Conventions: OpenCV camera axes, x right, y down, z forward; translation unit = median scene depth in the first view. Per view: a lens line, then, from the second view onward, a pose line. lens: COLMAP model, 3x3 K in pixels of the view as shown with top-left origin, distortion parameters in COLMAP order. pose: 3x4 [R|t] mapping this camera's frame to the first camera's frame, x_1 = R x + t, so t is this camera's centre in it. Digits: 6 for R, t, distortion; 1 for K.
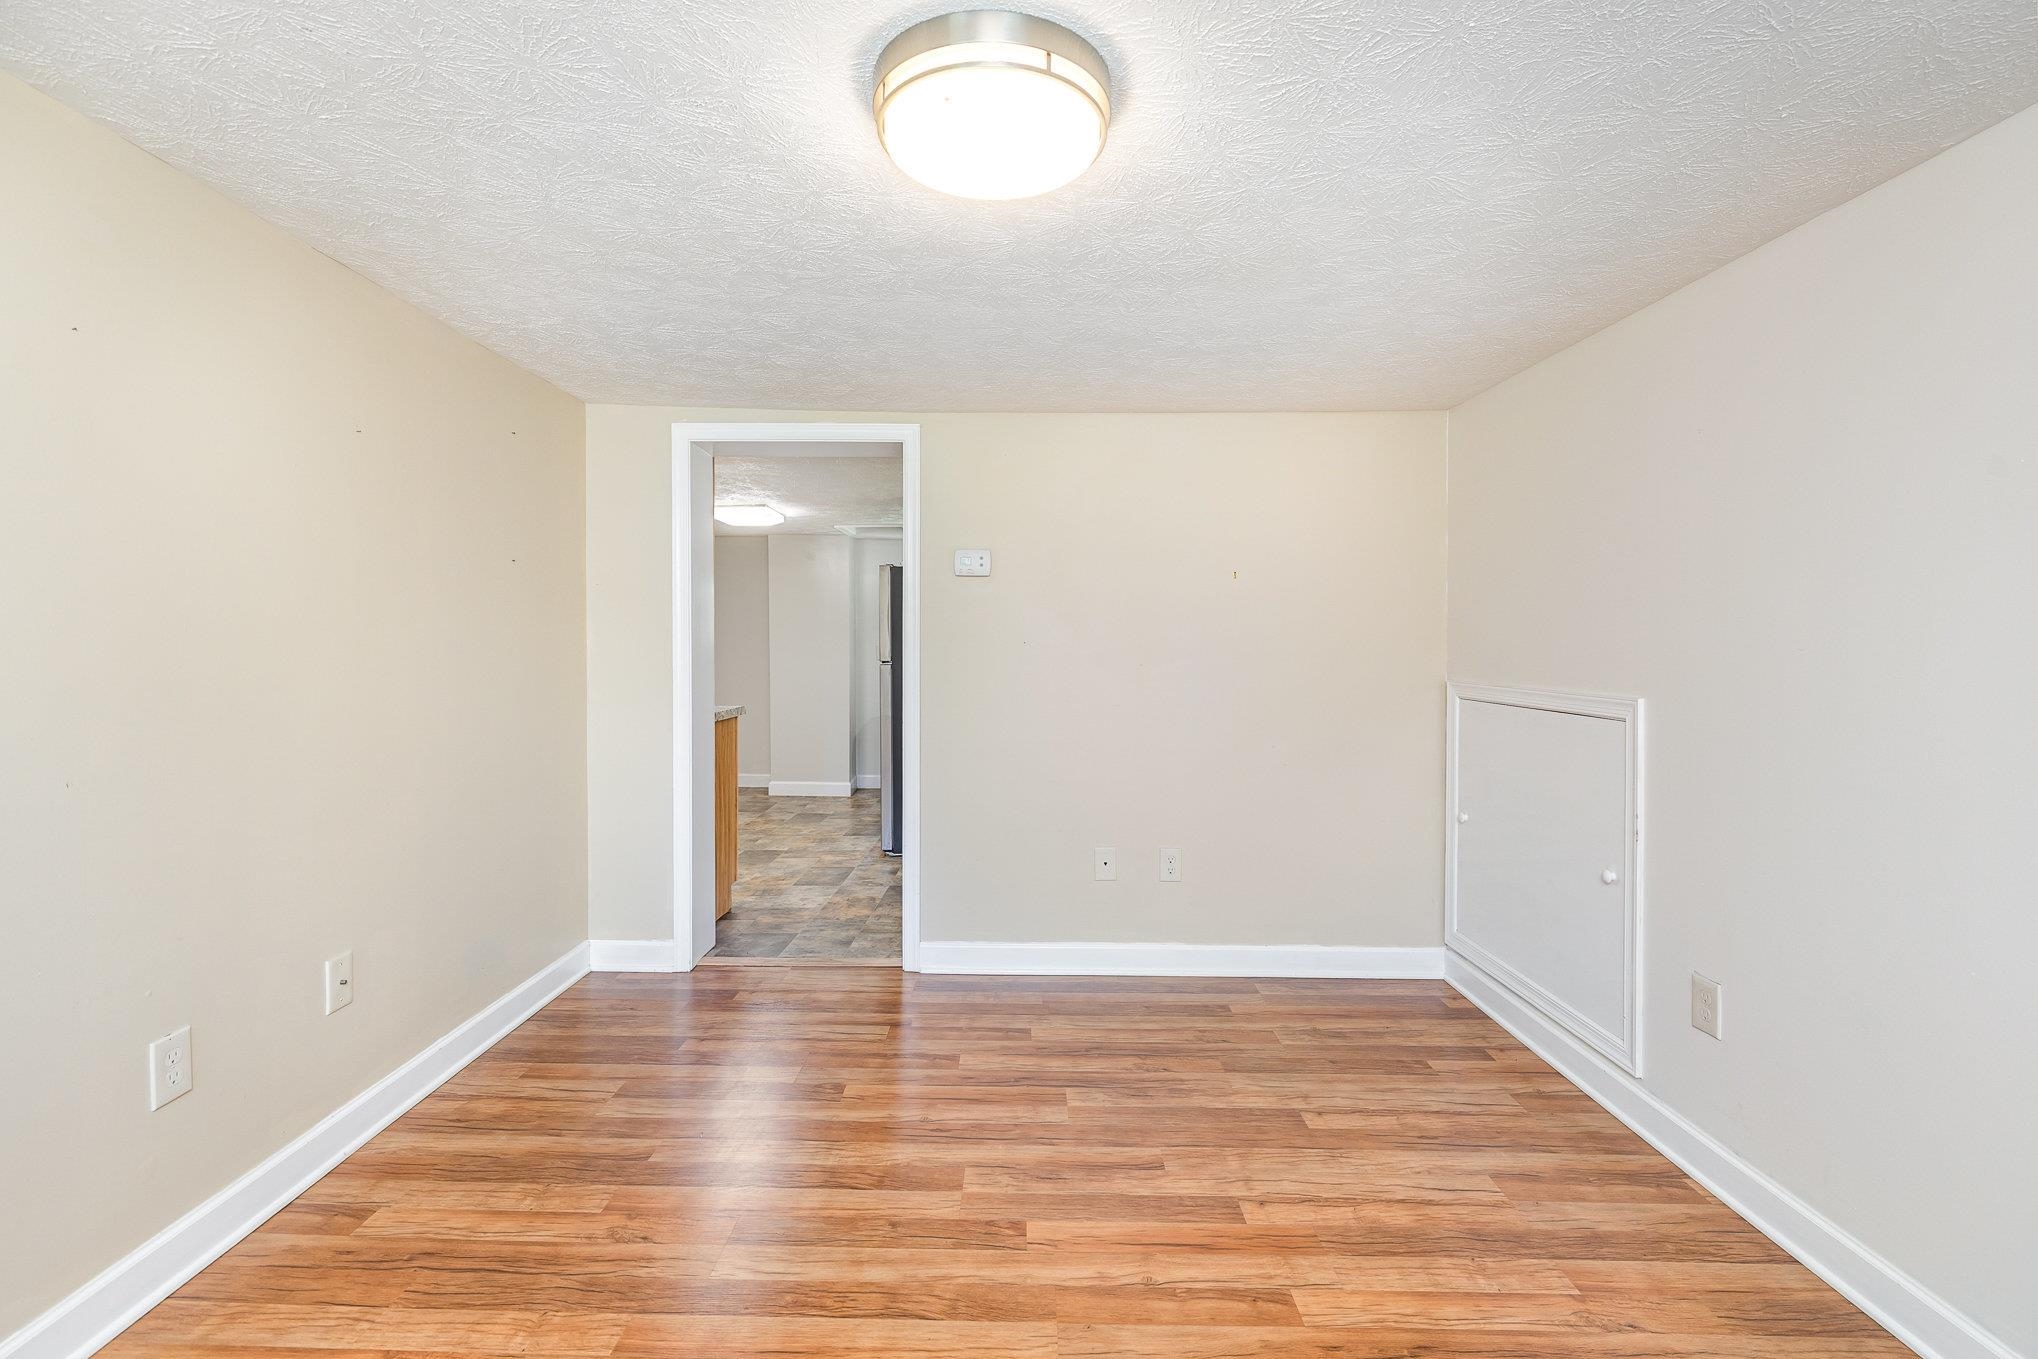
lens RADIAL K [[924.2, 0, 1011.0], [0, 924.2, 659.0], [0, 0, 1]] dist [0.002336, -0.000257]
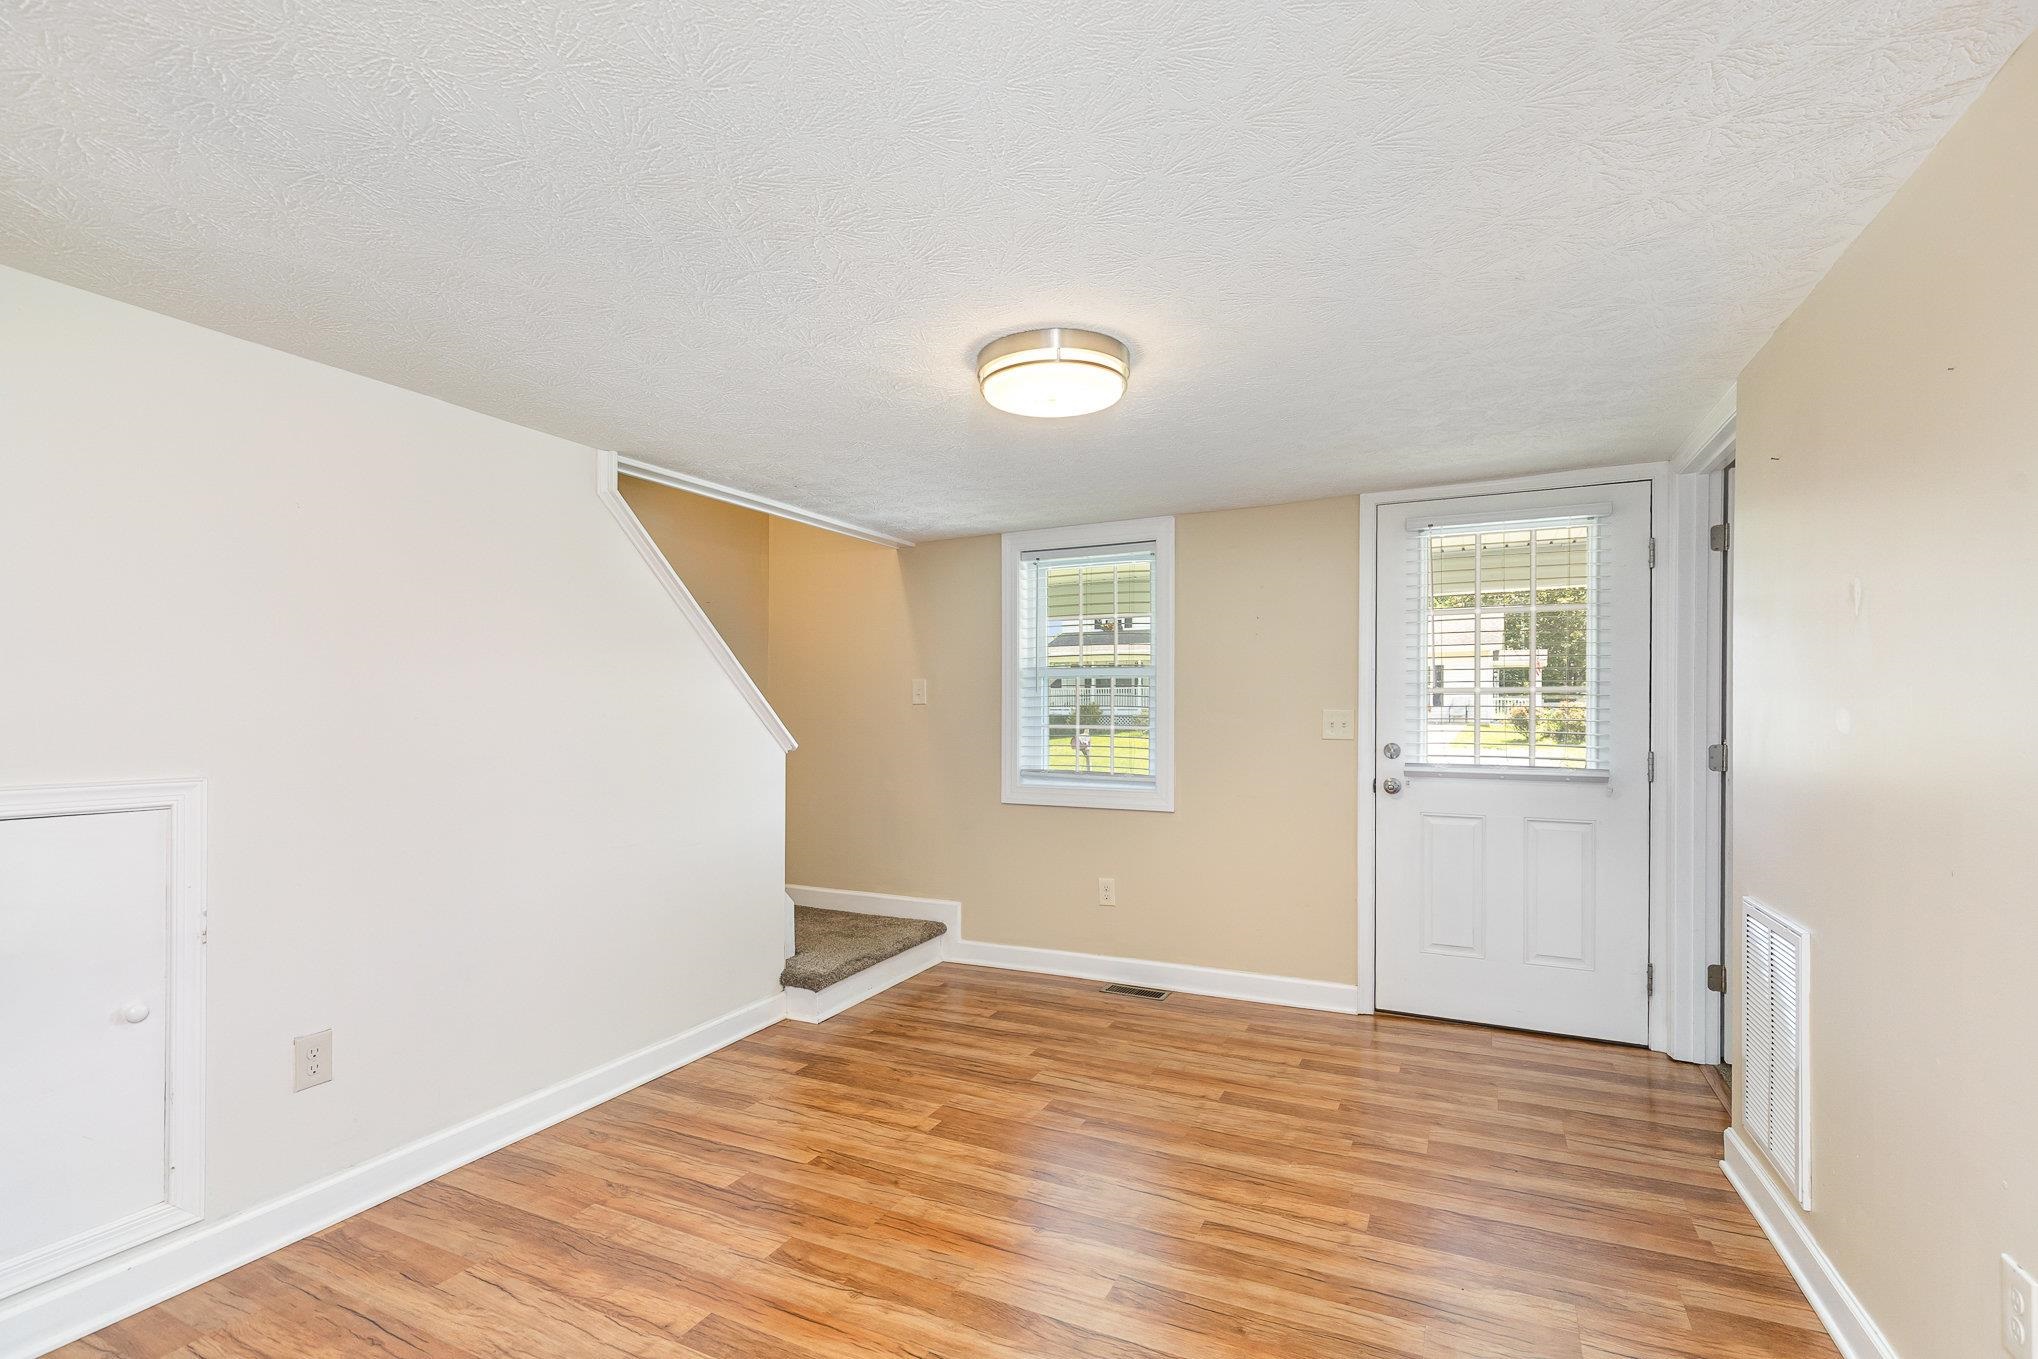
lens RADIAL K [[920.2, 0, 1008.0], [0, 920.2, 713.6], [0, 0, 1]] dist [0.000796, -0.000512]
pose [[-0.899642, -0.003236, 0.436616, -0.360821], [0.003333, 0.999893, 0.014278, -0.027577], [-0.436615, 0.014300, -0.899535, 1.391285]]
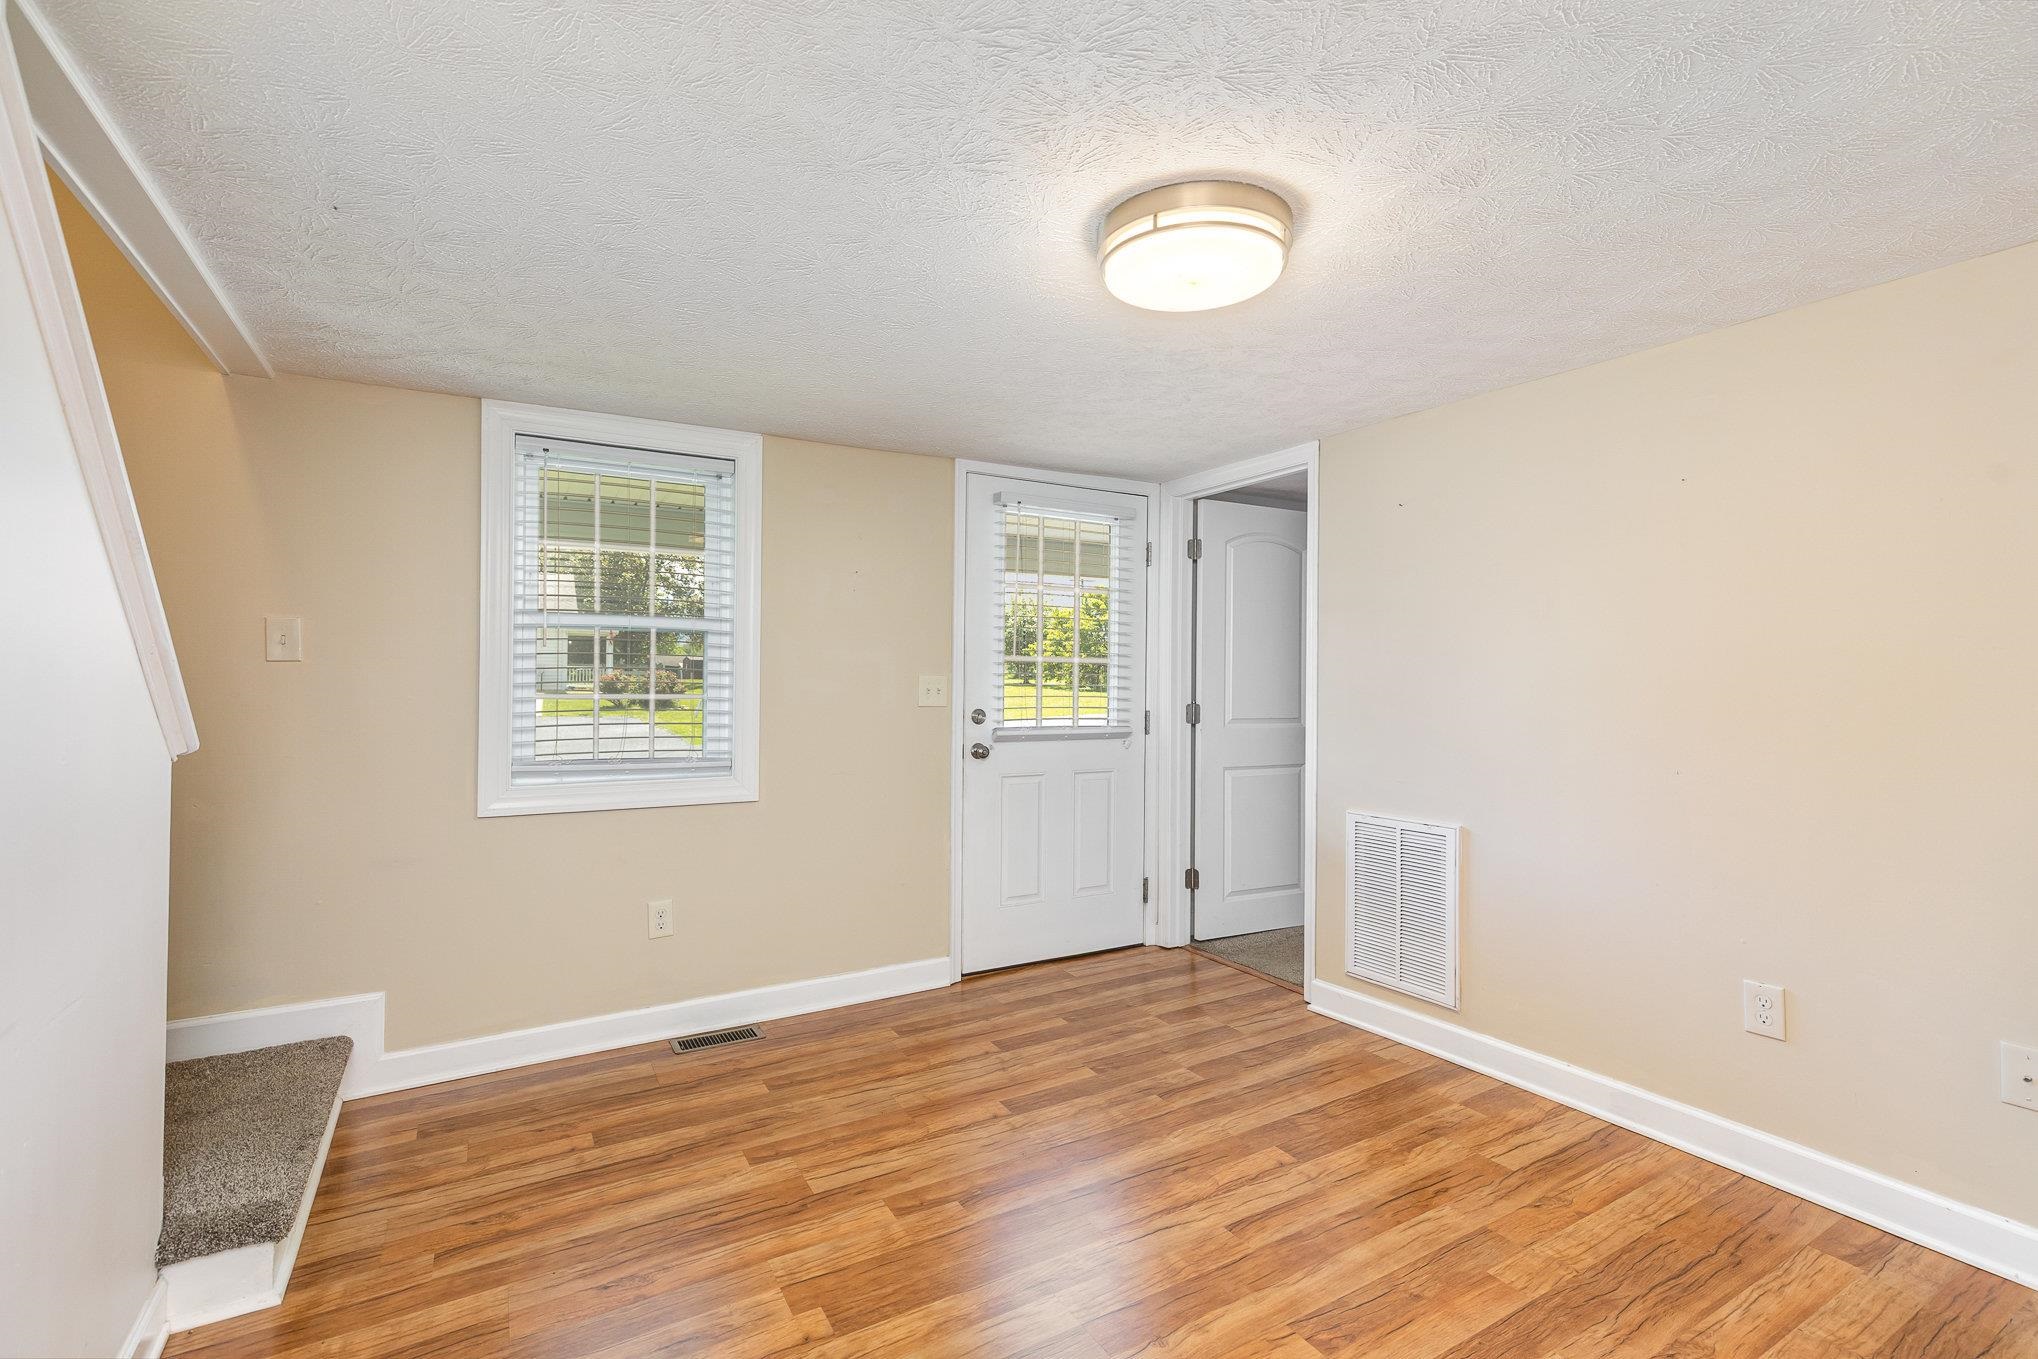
lens RADIAL K [[919.3, 0, 1019.0], [0, 919.3, 679.5], [0, 0, 1]] dist [0.002658, -0.000833]
pose [[-0.859438, -0.006462, -0.511199, 0.464118], [-0.011878, 0.999903, 0.007330, -0.016316], [0.511102, 0.012372, -0.859431, 1.111309]]
